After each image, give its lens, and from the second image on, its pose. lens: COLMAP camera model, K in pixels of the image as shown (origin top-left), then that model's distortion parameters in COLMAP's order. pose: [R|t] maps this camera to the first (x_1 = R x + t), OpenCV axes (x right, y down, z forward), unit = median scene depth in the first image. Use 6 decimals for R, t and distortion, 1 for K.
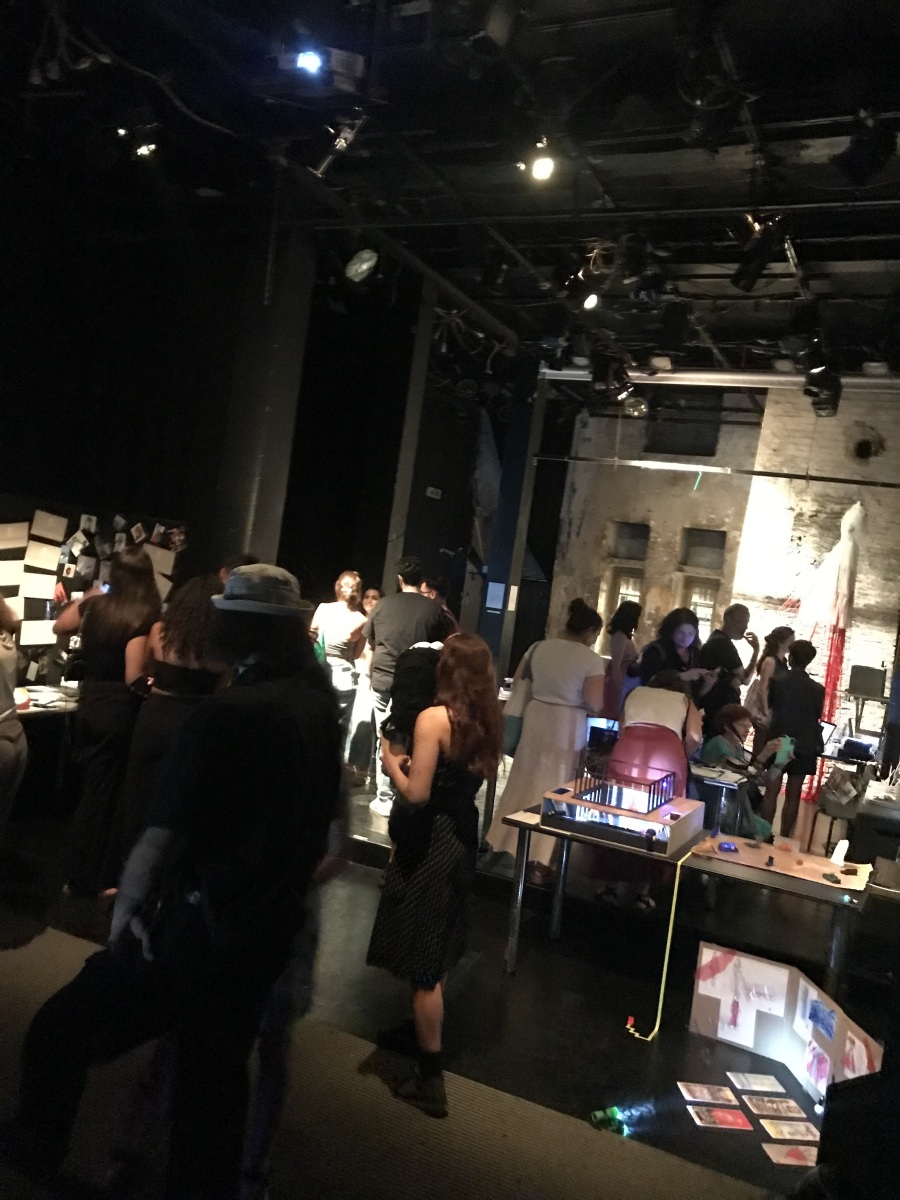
lens RADIAL K [[978.1, 0, 450.0], [0, 978.1, 600.0], [0, 0, 1]] dist [0.011386, 0.004472]
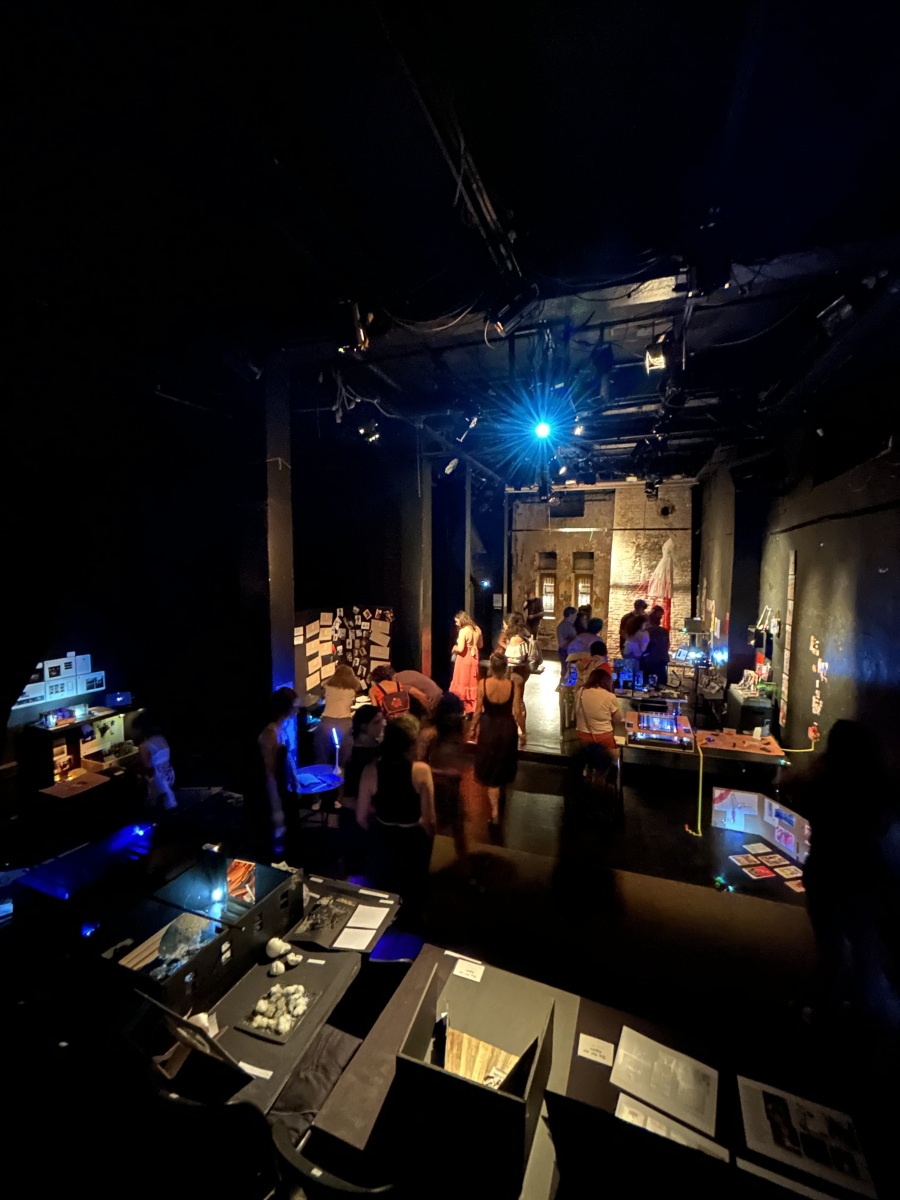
lens RADIAL K [[478.0, 0, 450.0], [0, 478.0, 600.0], [0, 0, 1]] dist [-0.000089, 0.000110]
pose [[0.986543, -0.140979, 0.082807, -0.223034], [0.135948, 0.988675, 0.063564, -0.135437], [-0.090831, -0.051452, 0.994536, -0.001806]]
